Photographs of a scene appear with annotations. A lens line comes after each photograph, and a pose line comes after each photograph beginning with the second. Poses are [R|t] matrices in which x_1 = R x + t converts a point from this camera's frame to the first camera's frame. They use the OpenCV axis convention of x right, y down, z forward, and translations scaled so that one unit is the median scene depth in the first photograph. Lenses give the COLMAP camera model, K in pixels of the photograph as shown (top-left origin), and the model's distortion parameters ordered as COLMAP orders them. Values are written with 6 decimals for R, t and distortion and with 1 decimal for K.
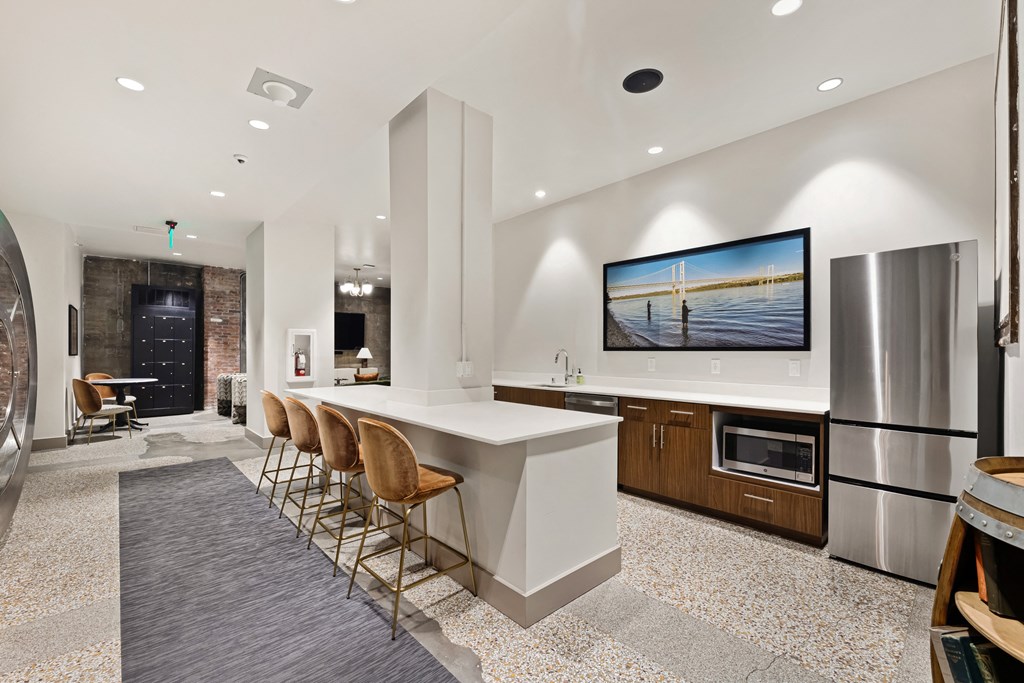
lens RADIAL K [[430.7, 0, 515.8], [0, 430.7, 351.0], [0, 0, 1]] dist [-0.004855, -0.000262]
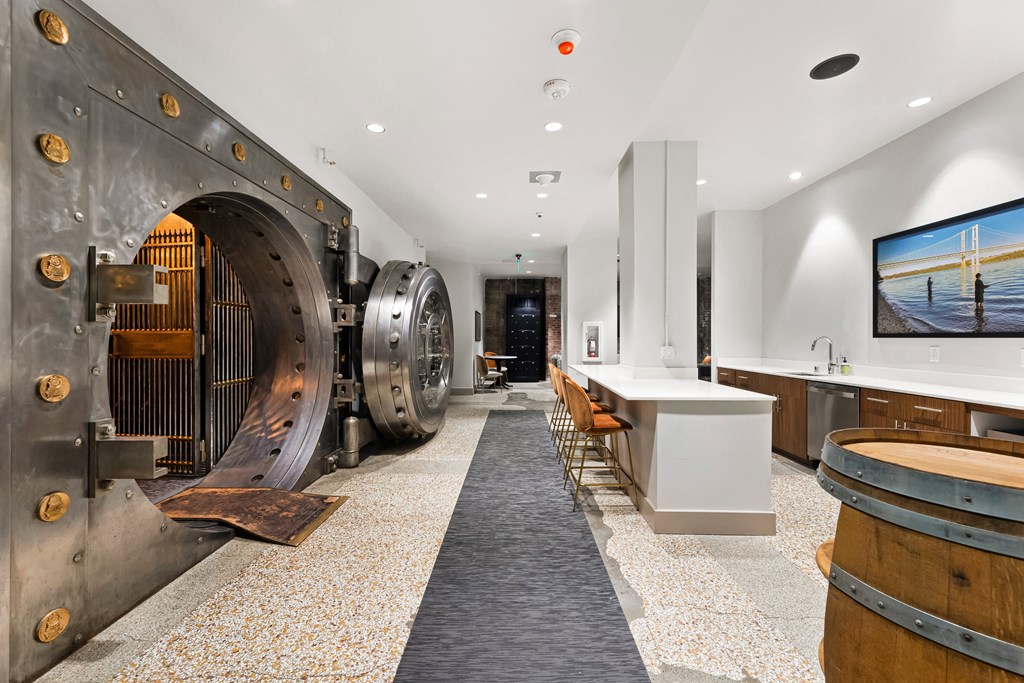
lens RADIAL K [[430.7, 0, 510.9], [0, 430.7, 340.3], [0, 0, 1]] dist [-0.004855, -0.000262]
pose [[0.718963, 0.002066, -0.695046, 0.286073], [0.001621, 0.999988, 0.004648, -0.000032], [0.695047, -0.004469, 0.718951, -0.150264]]
